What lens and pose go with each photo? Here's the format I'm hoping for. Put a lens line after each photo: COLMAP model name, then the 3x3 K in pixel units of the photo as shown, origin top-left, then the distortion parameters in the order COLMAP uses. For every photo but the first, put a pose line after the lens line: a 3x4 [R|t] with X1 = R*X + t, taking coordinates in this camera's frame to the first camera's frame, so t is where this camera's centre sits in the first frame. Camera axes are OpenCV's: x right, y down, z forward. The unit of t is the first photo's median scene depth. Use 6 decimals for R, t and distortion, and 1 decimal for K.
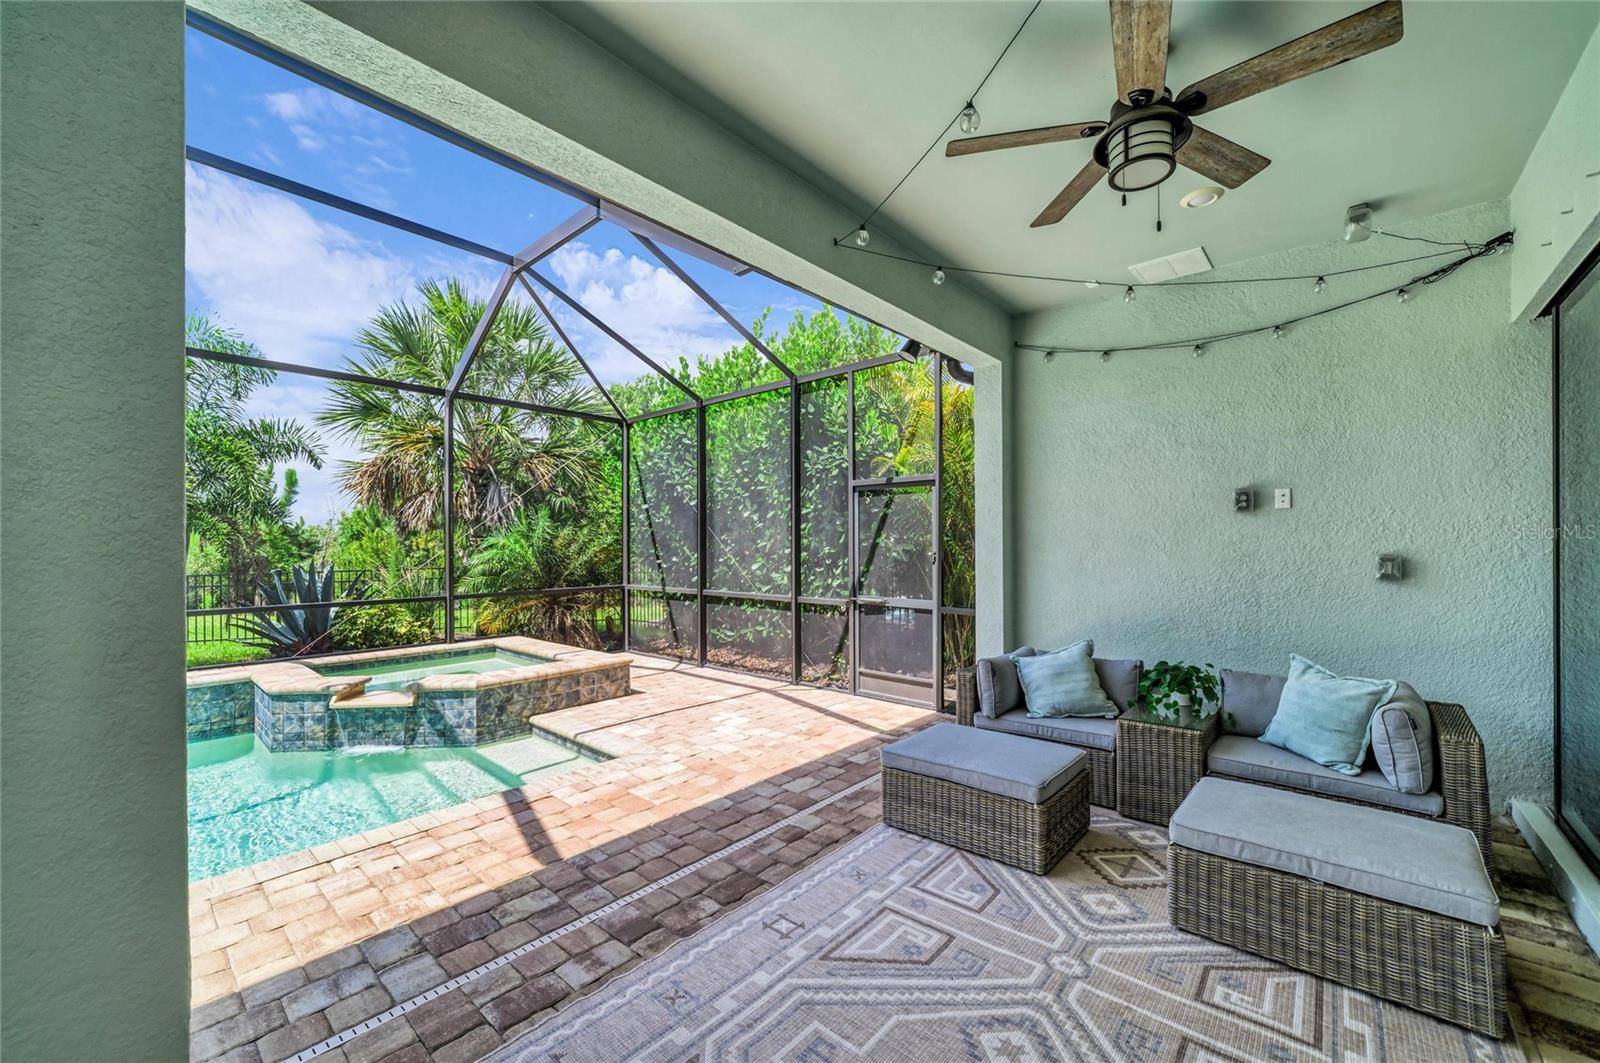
lens RADIAL K [[615.7, 0, 822.4], [0, 615.7, 537.5], [0, 0, 1]] dist [-0.009423, 0.000362]
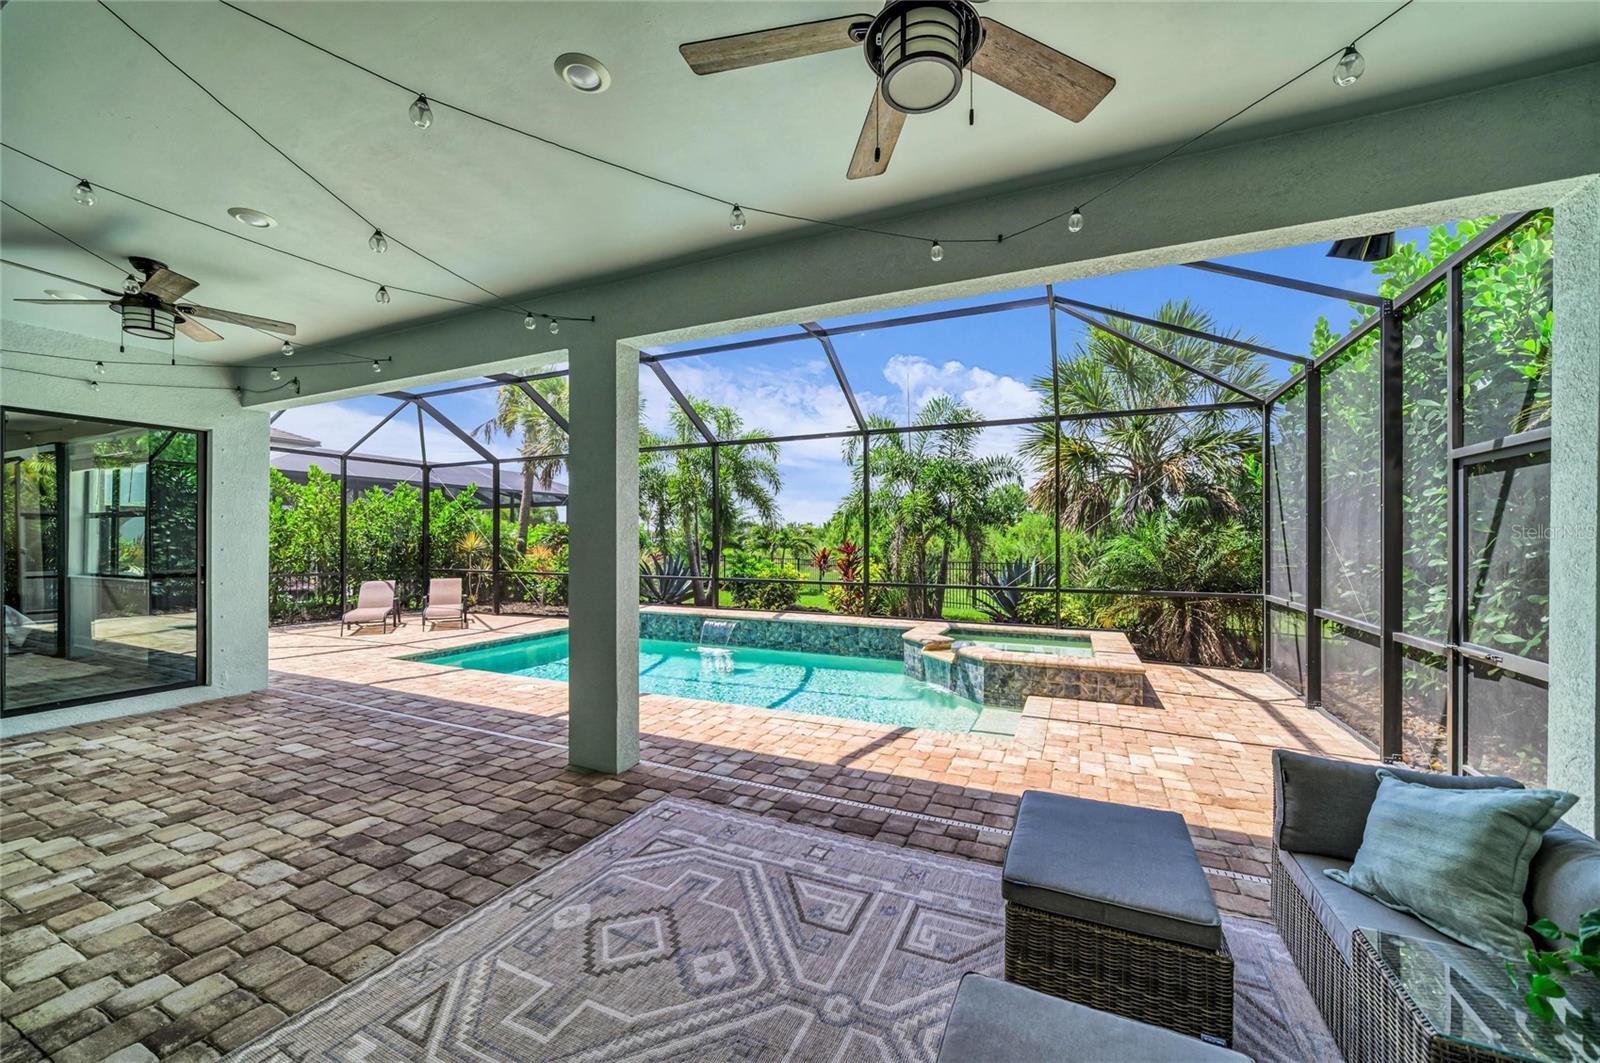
lens RADIAL K [[615.7, 0, 822.4], [0, 615.7, 537.5], [0, 0, 1]] dist [-0.009423, 0.000362]
pose [[0.292167, 0.001107, -0.956367, 0.611247], [0.007239, 0.999968, 0.003368, -0.018166], [0.956340, -0.007907, 0.292150, 0.329920]]
